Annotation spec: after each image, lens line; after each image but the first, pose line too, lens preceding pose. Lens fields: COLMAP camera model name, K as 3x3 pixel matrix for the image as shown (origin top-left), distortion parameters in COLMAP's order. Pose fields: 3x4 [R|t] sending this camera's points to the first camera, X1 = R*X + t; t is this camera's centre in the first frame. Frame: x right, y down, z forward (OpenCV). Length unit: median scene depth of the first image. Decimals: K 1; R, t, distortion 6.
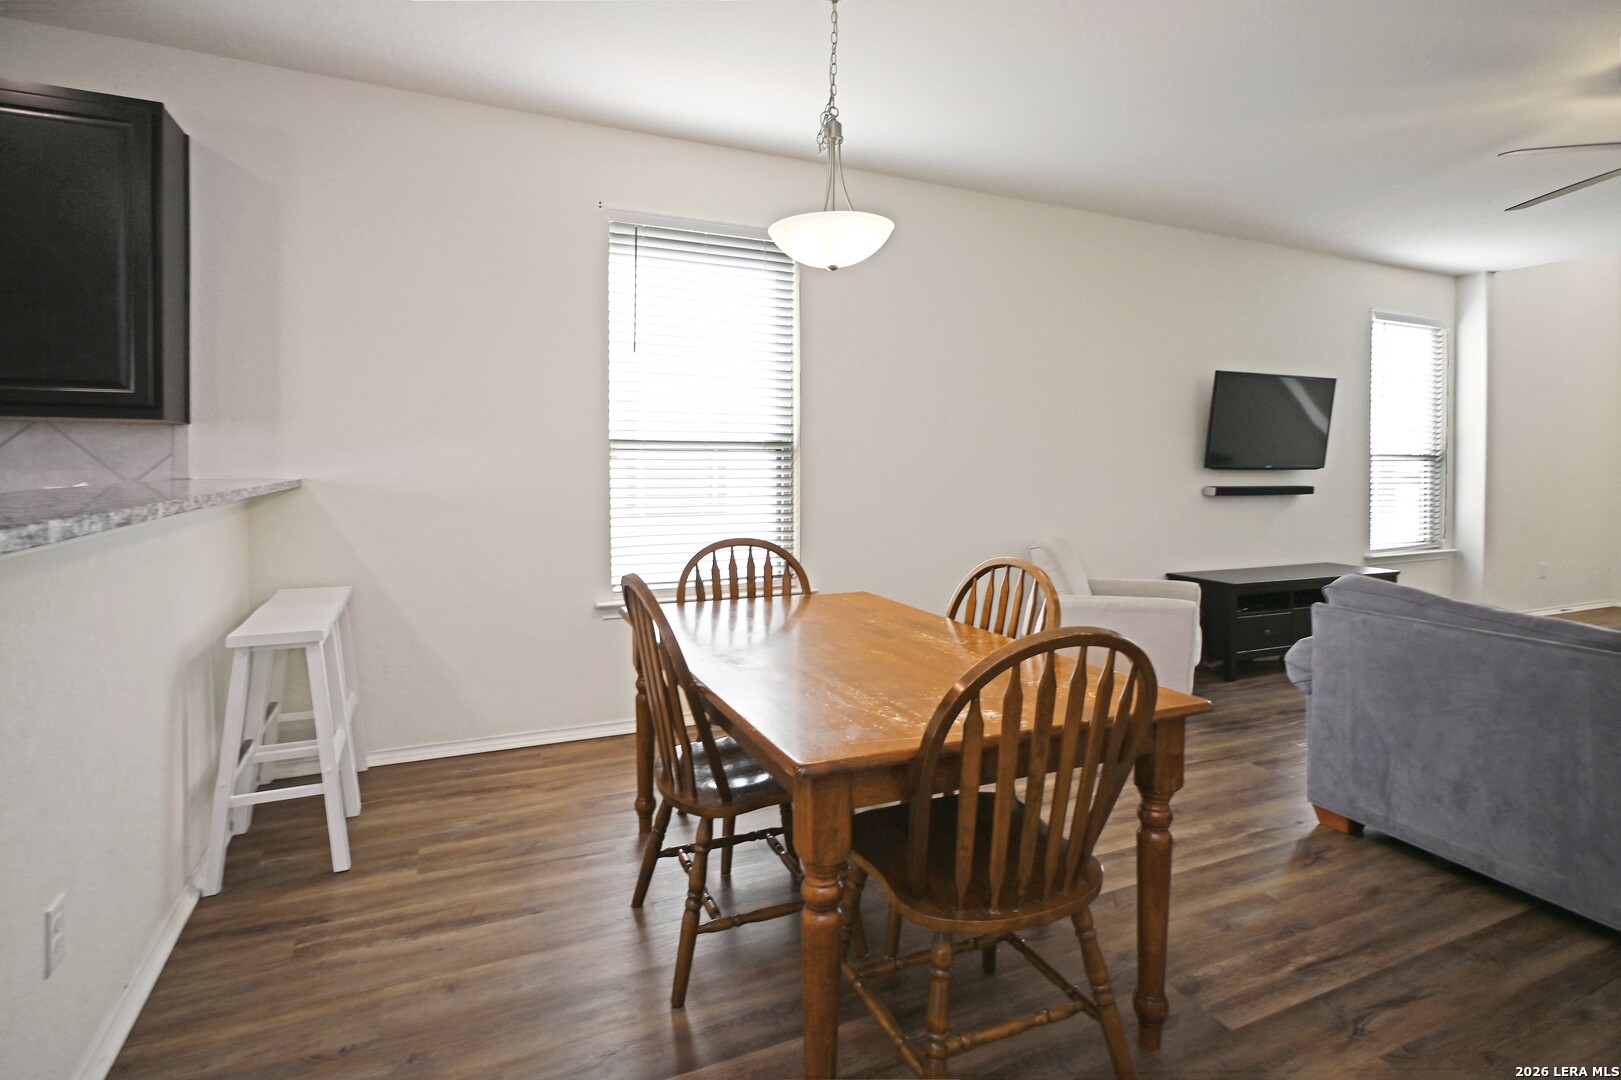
lens RADIAL K [[777.3, 0, 801.0], [0, 777.3, 474.4], [0, 0, 1]] dist [-0.004276, 0.001000]
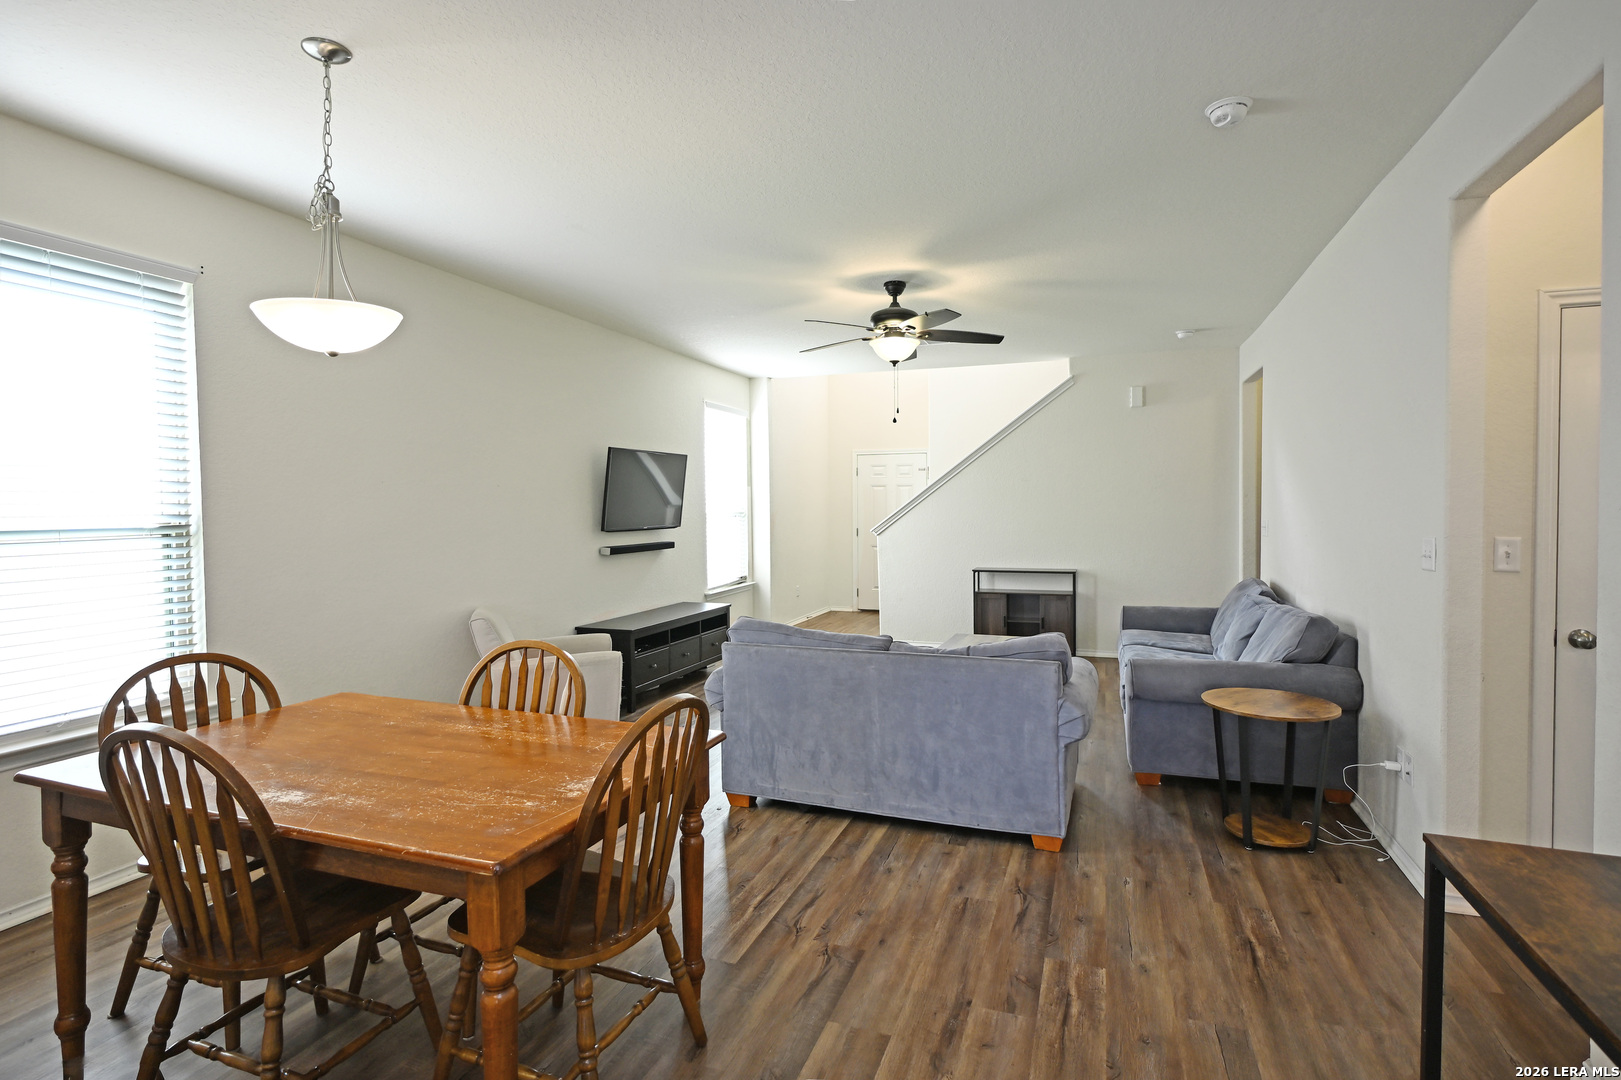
lens RADIAL K [[777.3, 0, 793.2], [0, 777.3, 536.2], [0, 0, 1]] dist [-0.004276, 0.001000]
pose [[0.714259, -0.034587, 0.699027, -0.213327], [0.027015, 0.999396, 0.021846, -0.050606], [-0.699360, 0.003280, 0.714762, -0.045291]]
